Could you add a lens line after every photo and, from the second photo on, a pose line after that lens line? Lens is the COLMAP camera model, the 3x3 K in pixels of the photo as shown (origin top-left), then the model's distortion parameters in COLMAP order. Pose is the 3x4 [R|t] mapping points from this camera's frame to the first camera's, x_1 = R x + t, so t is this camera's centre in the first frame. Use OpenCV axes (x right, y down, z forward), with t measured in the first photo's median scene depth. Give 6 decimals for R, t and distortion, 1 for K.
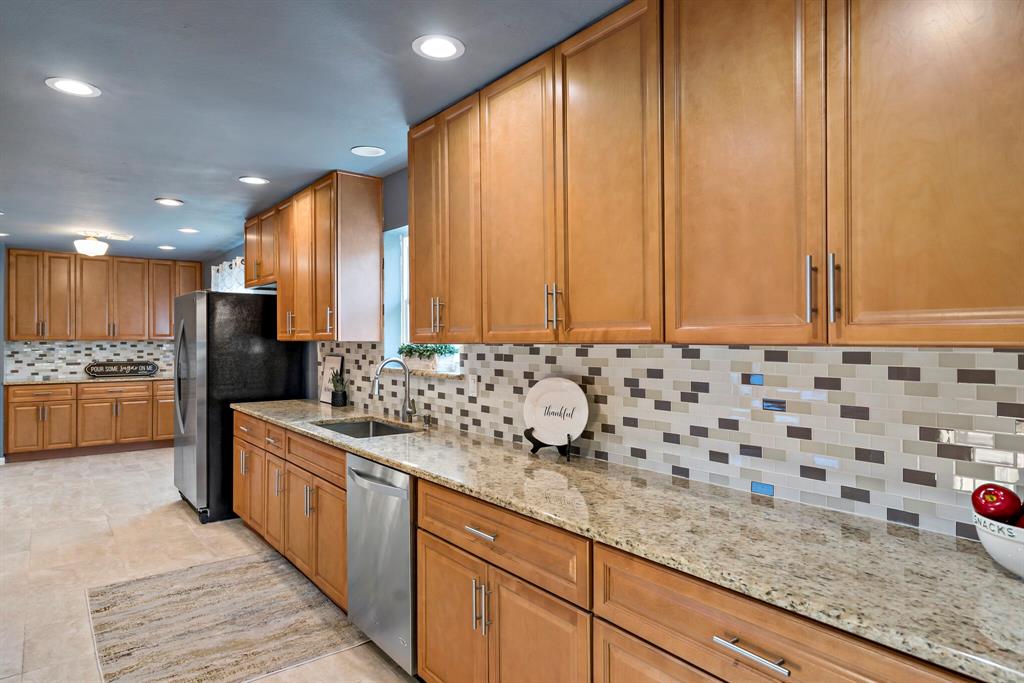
lens RADIAL K [[582.5, 0, 512.0], [0, 582.5, 341.5], [0, 0, 1]] dist [0.000793, -0.001505]
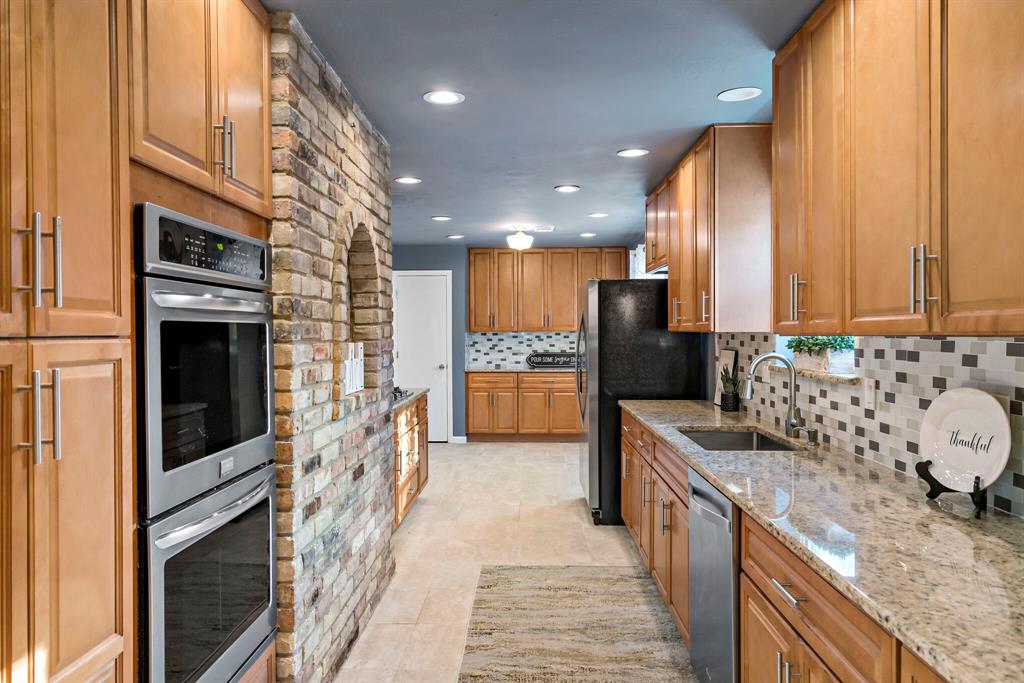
lens RADIAL K [[707.4, 0, 512.0], [0, 707.4, 341.5], [0, 0, 1]] dist [-0.002825, 0.003929]
pose [[0.762511, 0.006573, -0.646941, 0.124116], [0.002426, 0.999912, 0.013019, -0.000707], [0.646970, -0.011496, 0.762429, 0.045297]]
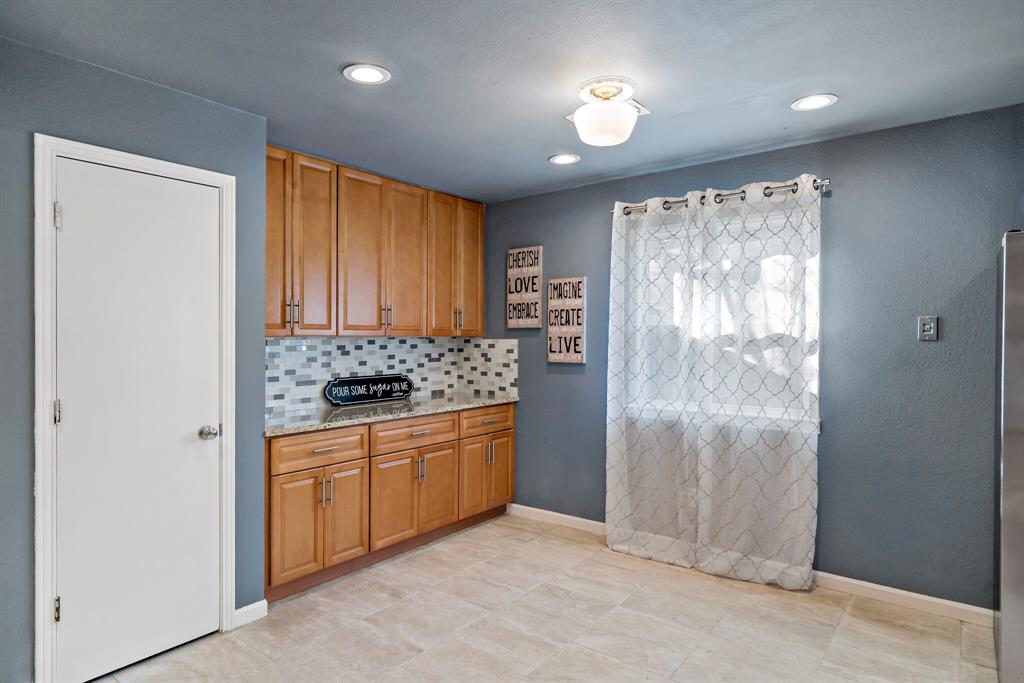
lens RADIAL K [[582.5, 0, 512.0], [0, 582.5, 341.5], [0, 0, 1]] dist [0.000793, -0.001505]
pose [[0.974051, -0.002219, 0.226320, -1.370634], [0.000952, 0.999983, 0.005705, -0.001532], [-0.226329, -0.005342, 0.974036, 0.907079]]
